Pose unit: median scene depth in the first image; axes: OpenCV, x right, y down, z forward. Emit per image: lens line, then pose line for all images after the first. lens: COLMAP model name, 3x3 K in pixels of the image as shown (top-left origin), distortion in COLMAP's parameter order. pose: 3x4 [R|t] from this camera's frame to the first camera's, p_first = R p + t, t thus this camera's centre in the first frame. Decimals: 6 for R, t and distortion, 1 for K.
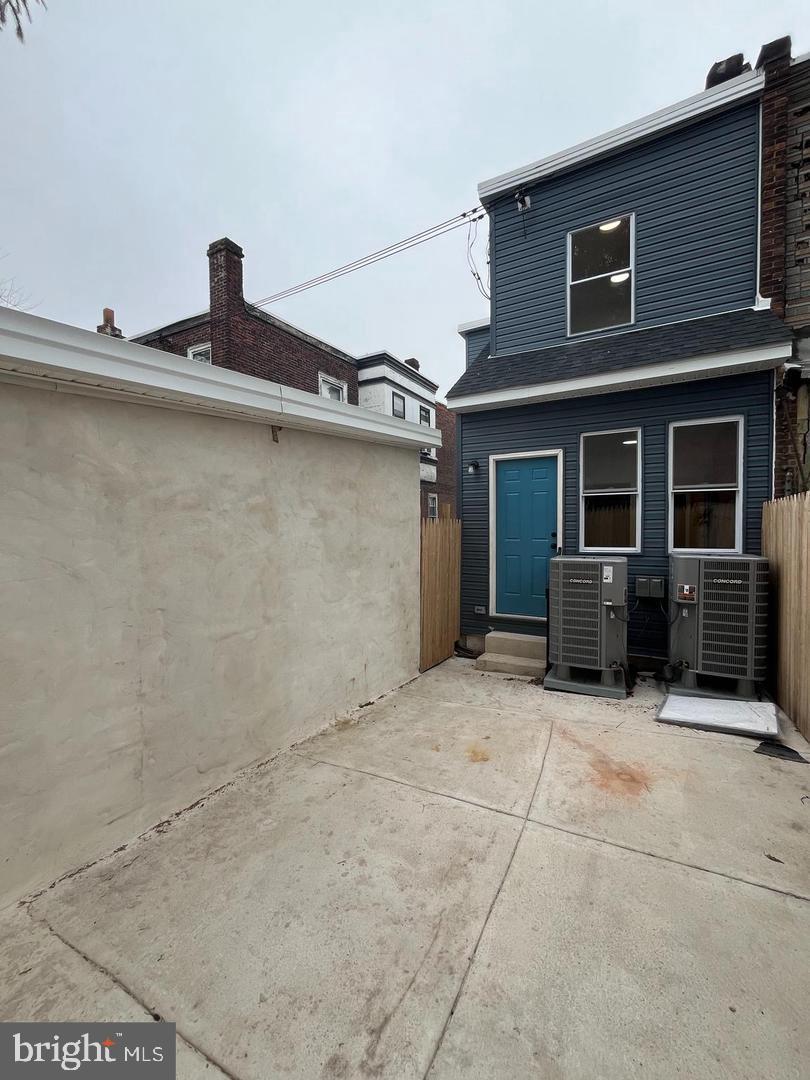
lens RADIAL K [[433.6, 0, 404.2], [0, 433.6, 542.4], [0, 0, 1]] dist [-0.004310, -0.000449]
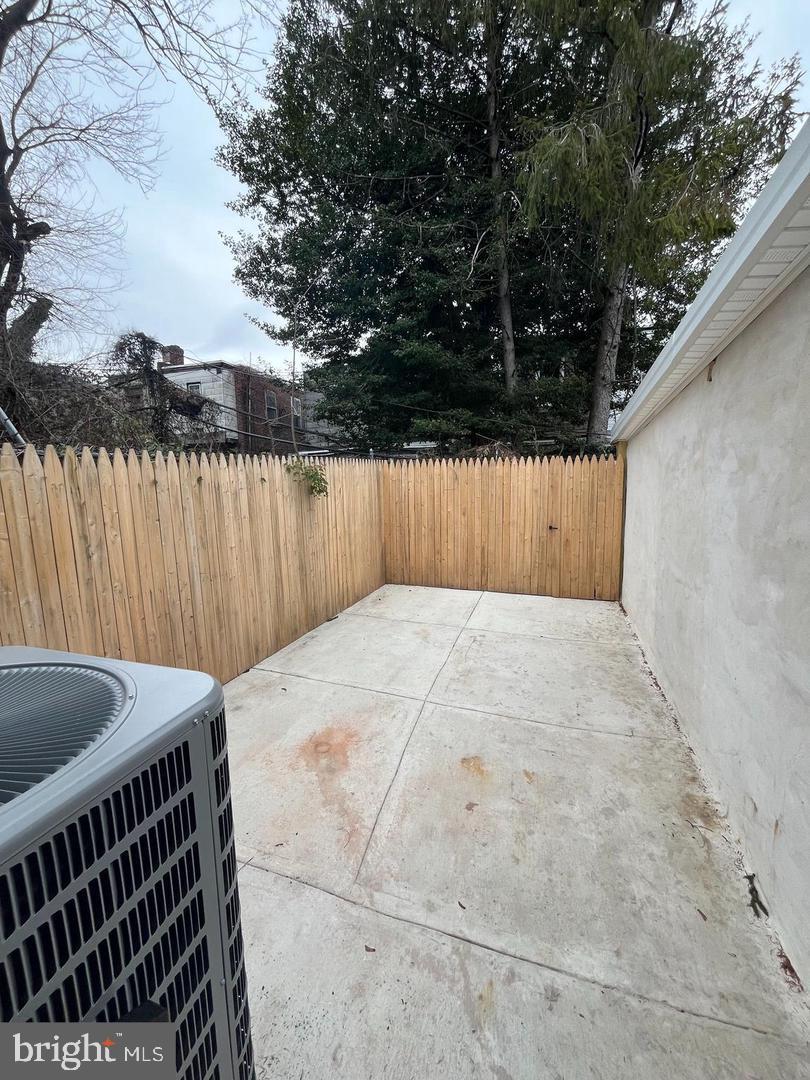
lens RADIAL K [[433.6, 0, 403.7], [0, 433.6, 541.2], [0, 0, 1]] dist [-0.004310, -0.000449]
pose [[-0.985621, 0.044597, -0.162981, 0.392298], [0.016895, 0.985719, 0.167551, -0.071186], [0.168126, 0.162388, -0.972298, 1.599938]]
